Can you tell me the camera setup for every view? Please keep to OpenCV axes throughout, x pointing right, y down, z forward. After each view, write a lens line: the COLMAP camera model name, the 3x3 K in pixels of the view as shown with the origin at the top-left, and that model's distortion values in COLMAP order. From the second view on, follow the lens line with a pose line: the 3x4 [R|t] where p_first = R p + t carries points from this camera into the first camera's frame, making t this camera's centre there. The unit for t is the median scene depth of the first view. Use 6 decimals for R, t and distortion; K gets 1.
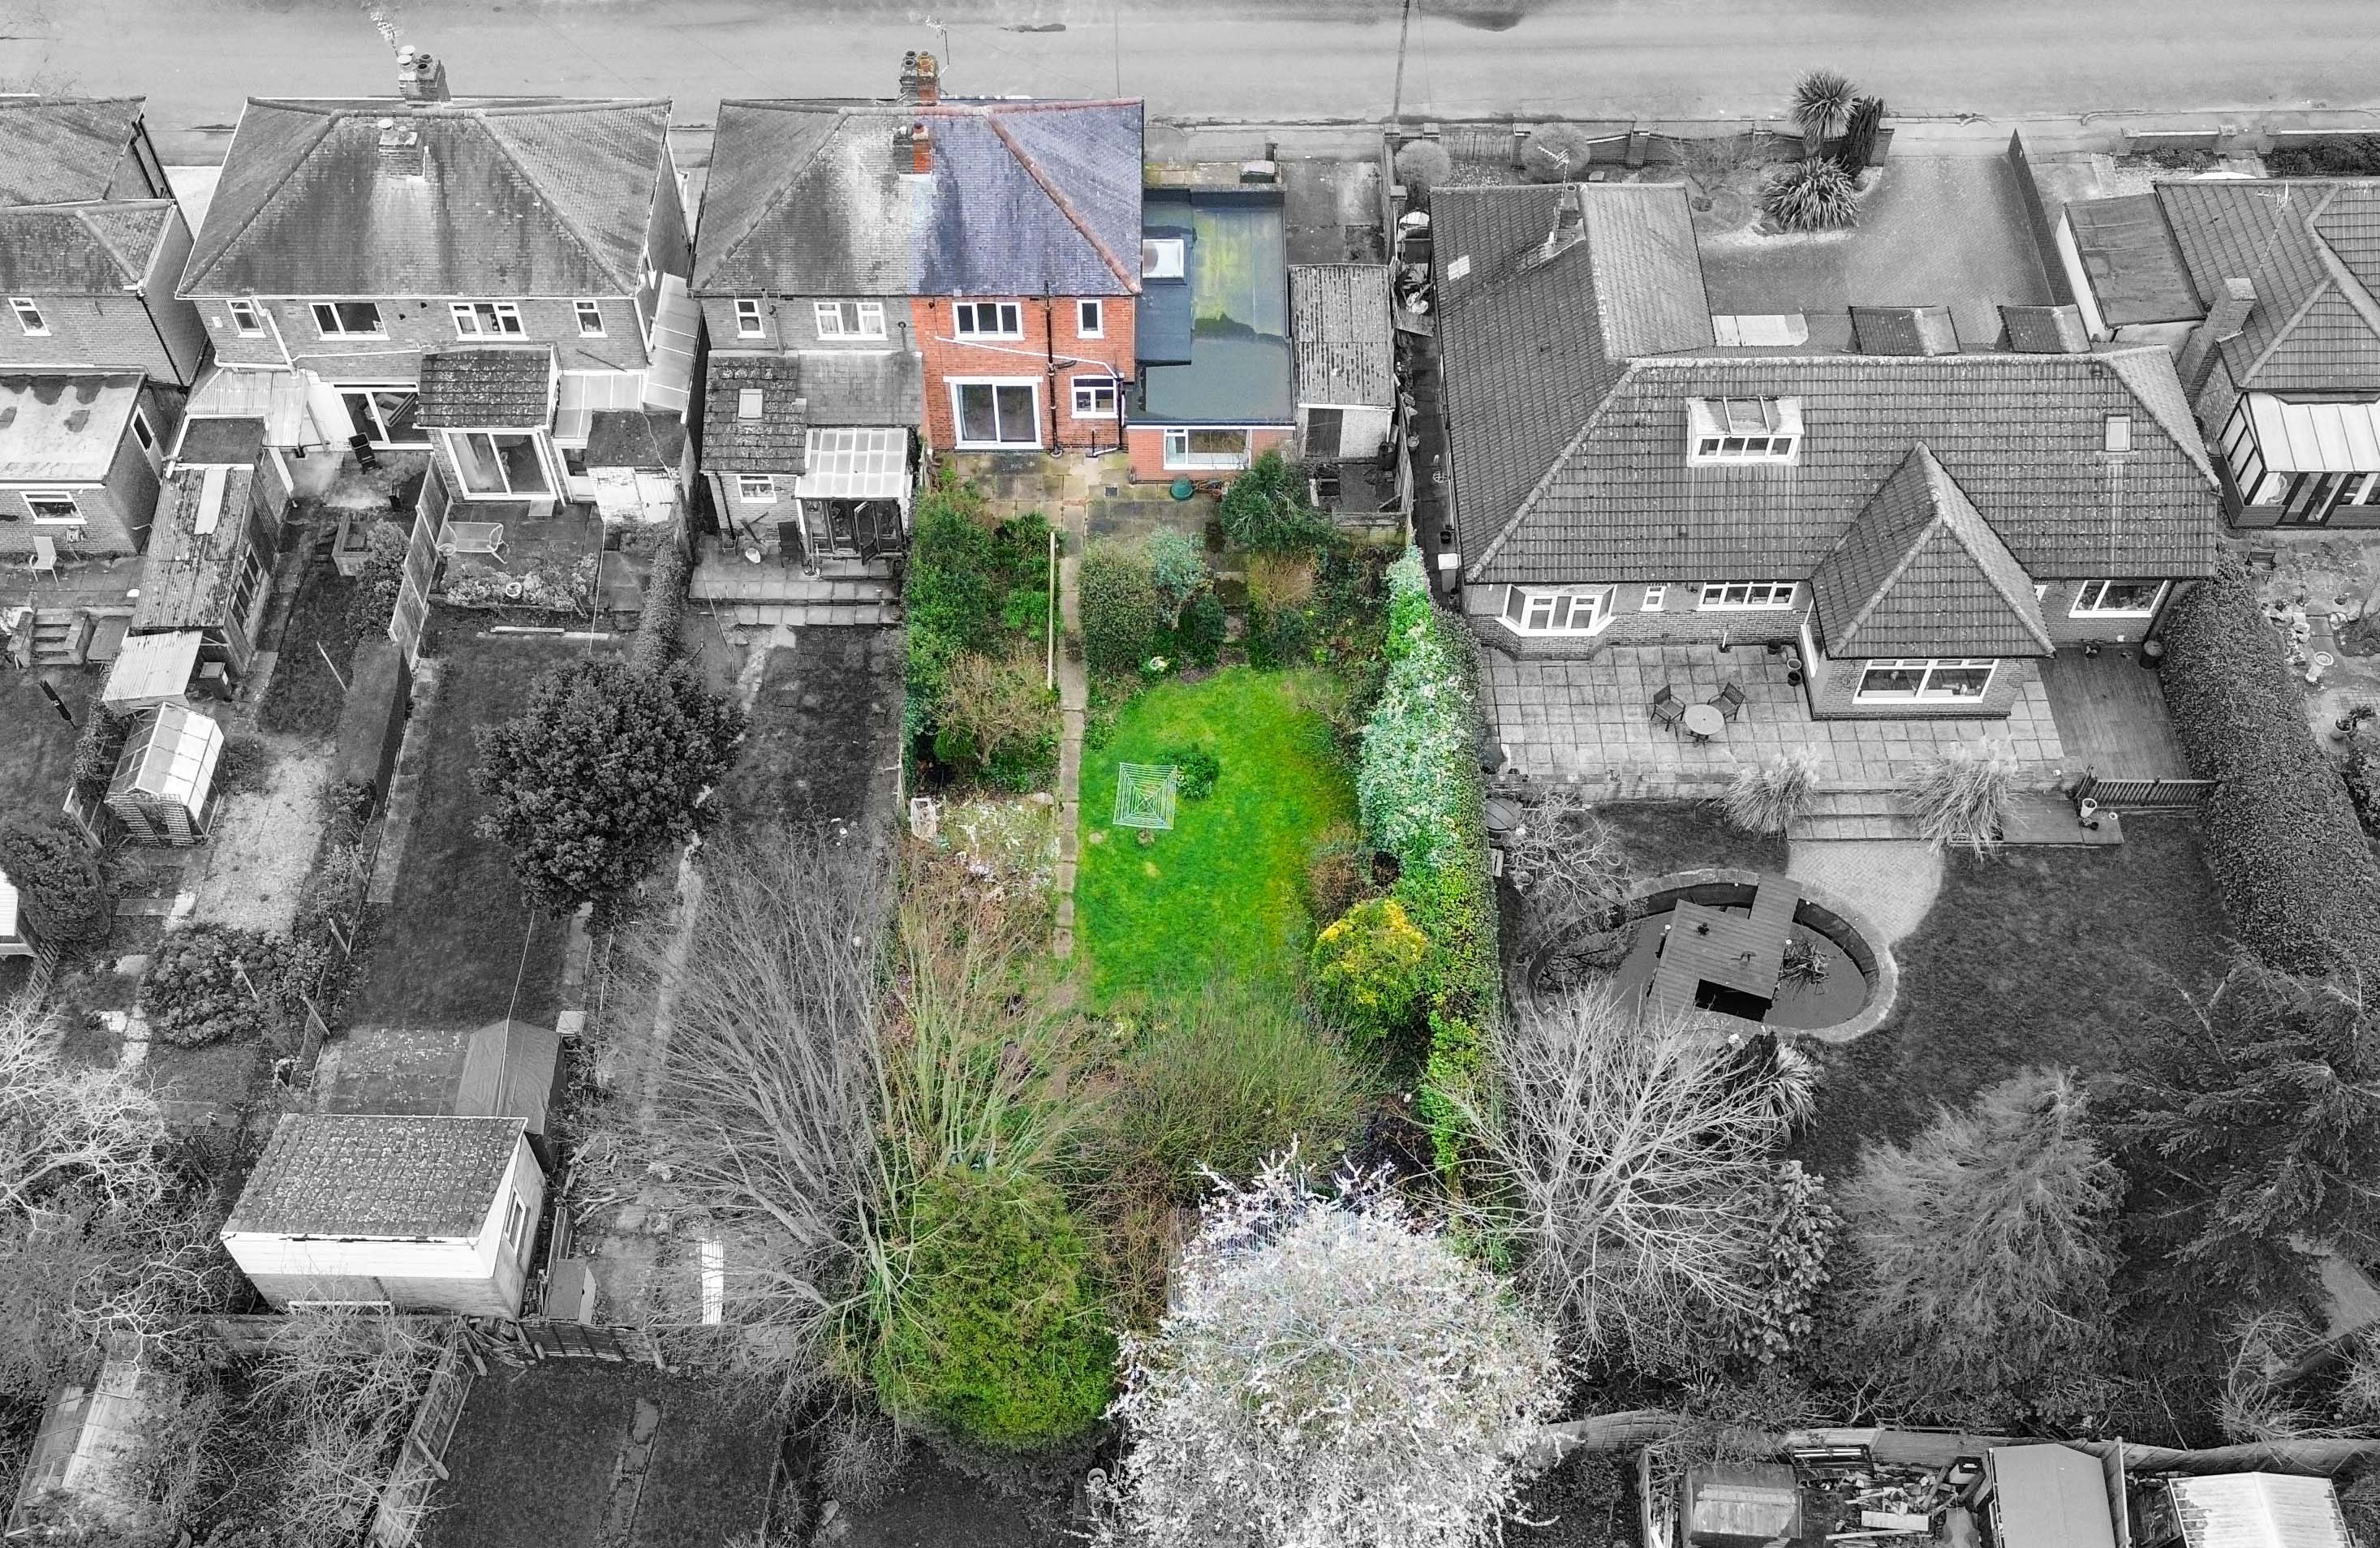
lens RADIAL K [[2213.1, 0, 1159.5], [0, 2213.1, 825.0], [0, 0, 1]] dist [-0.001017, 0.000563]
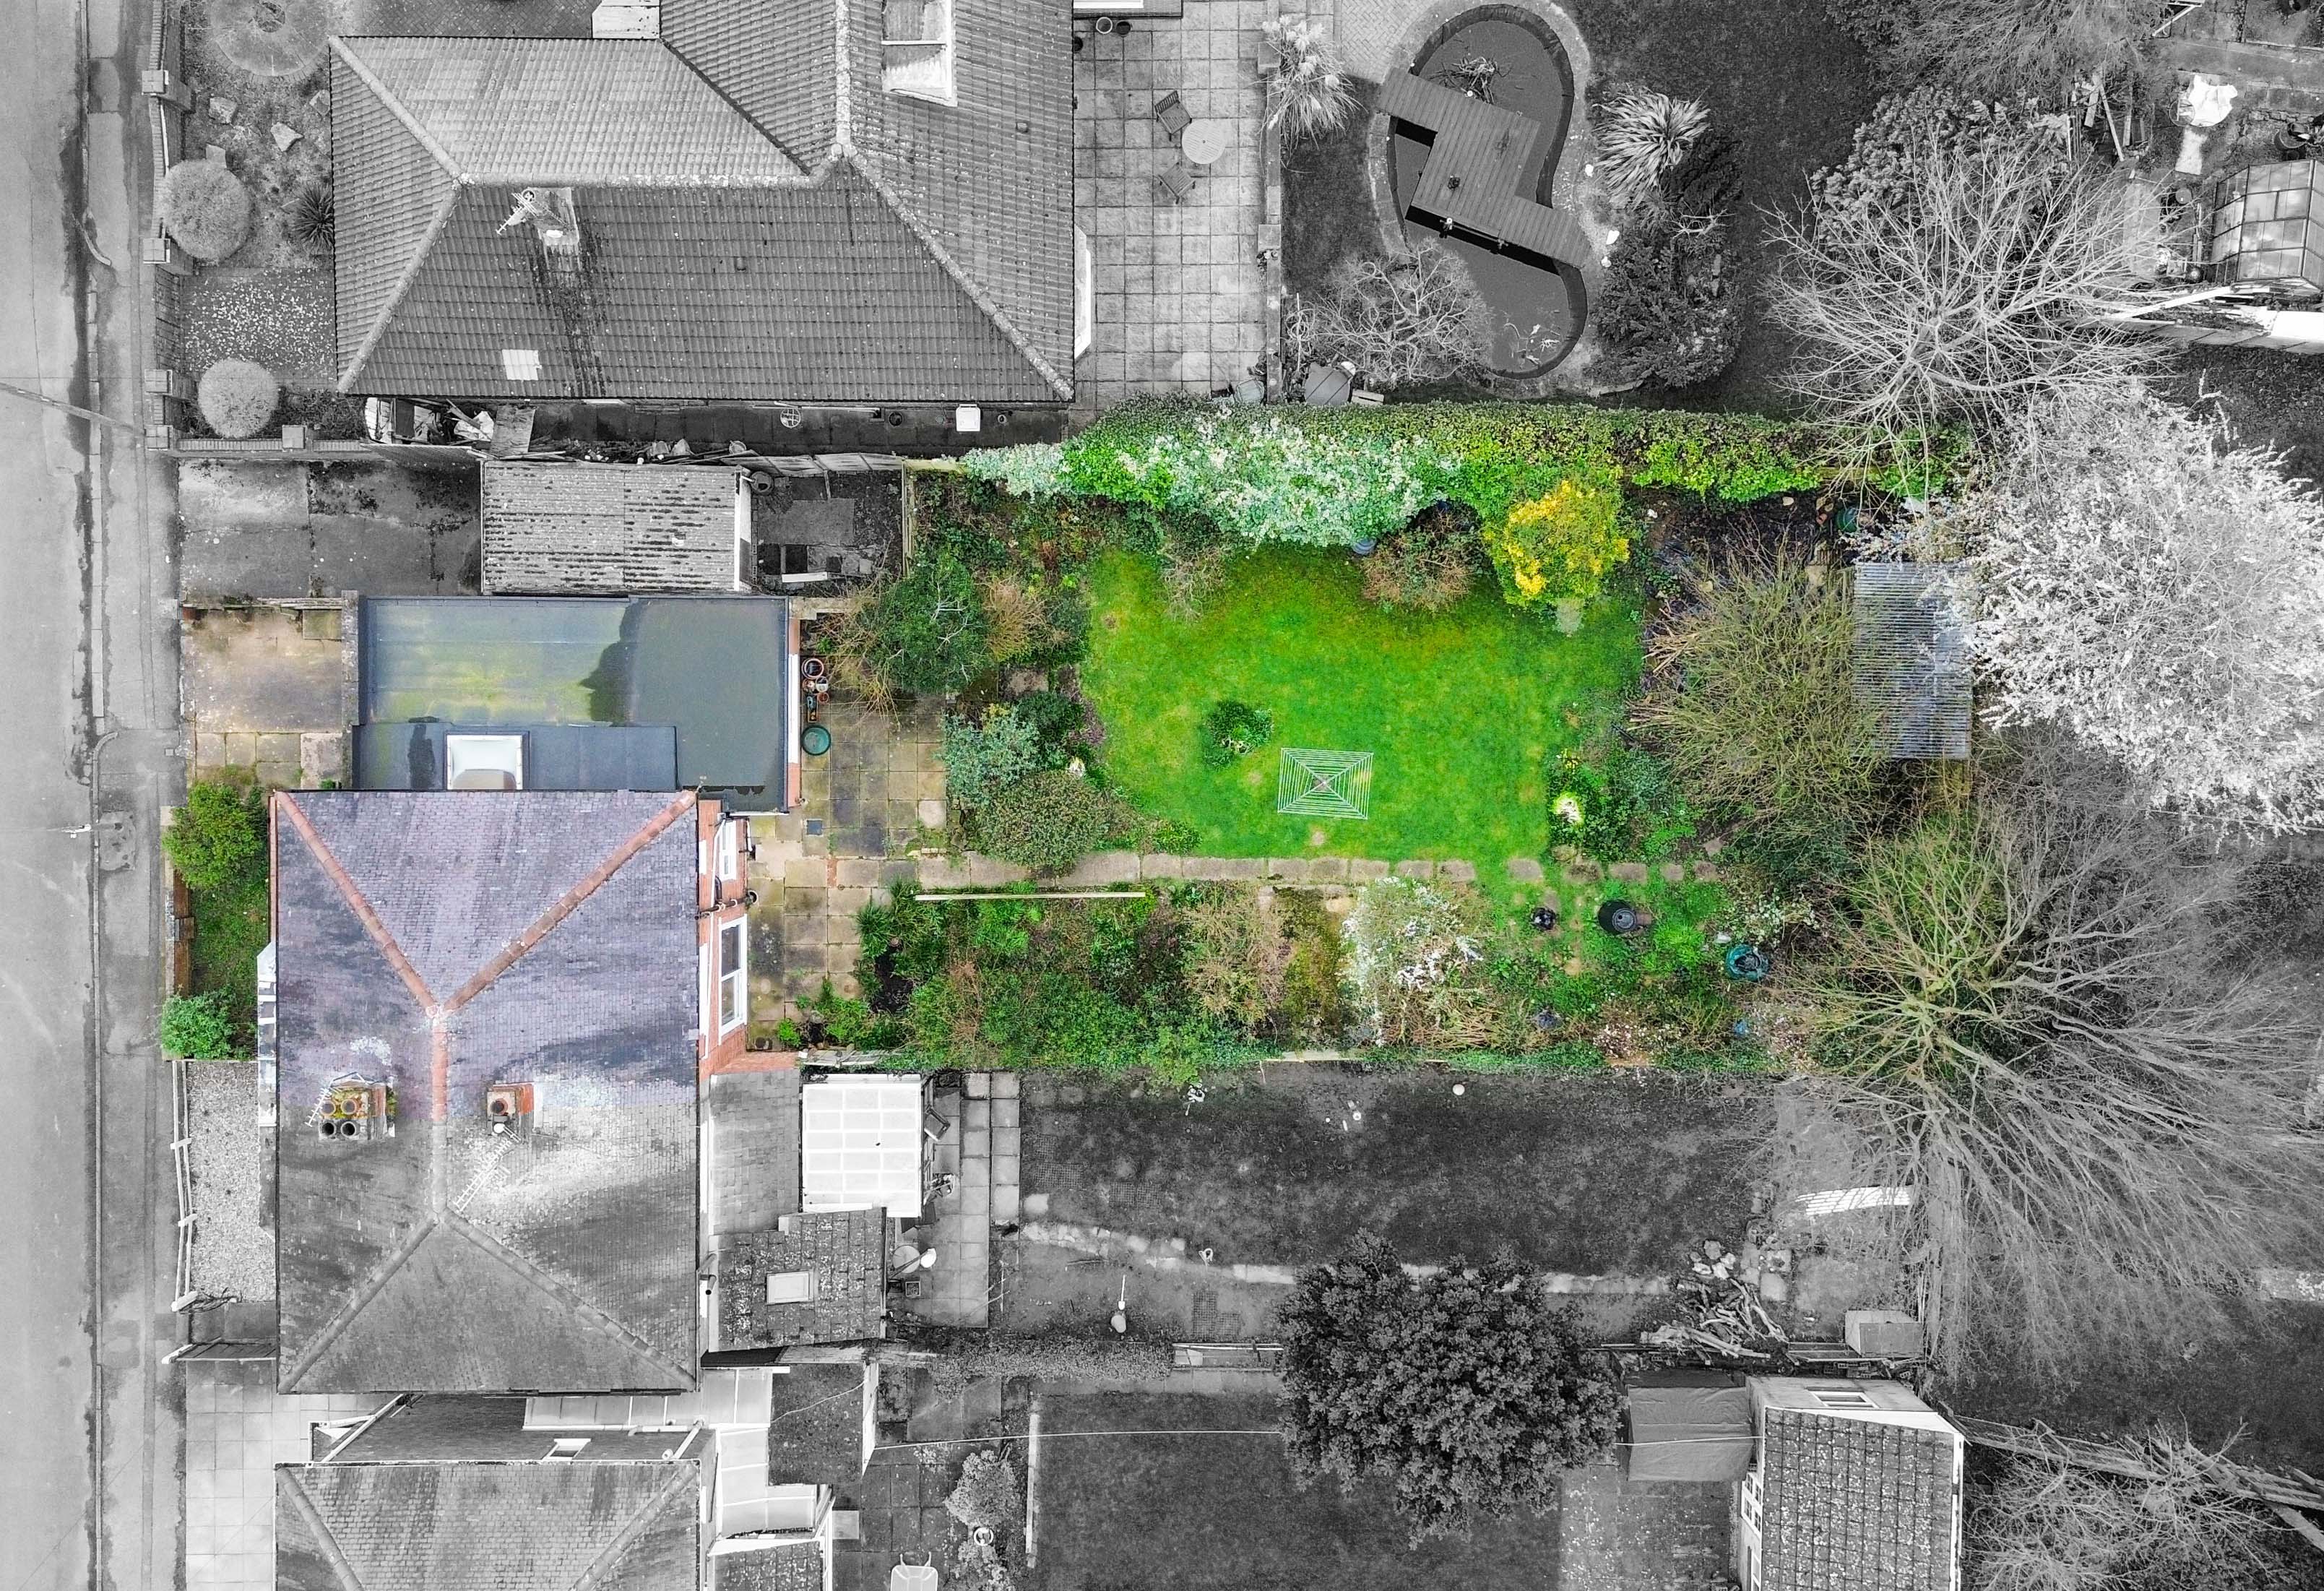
lens RADIAL K [[2019.8, 0, 1162.0], [0, 2019.8, 795.5], [0, 0, 1]] dist [0.009642, 0.002022]
pose [[-0.000318, -0.999948, -0.010227, -0.002612], [0.819120, -0.006127, 0.573590, -0.489489], [-0.573622, -0.008194, 0.819079, 0.334919]]
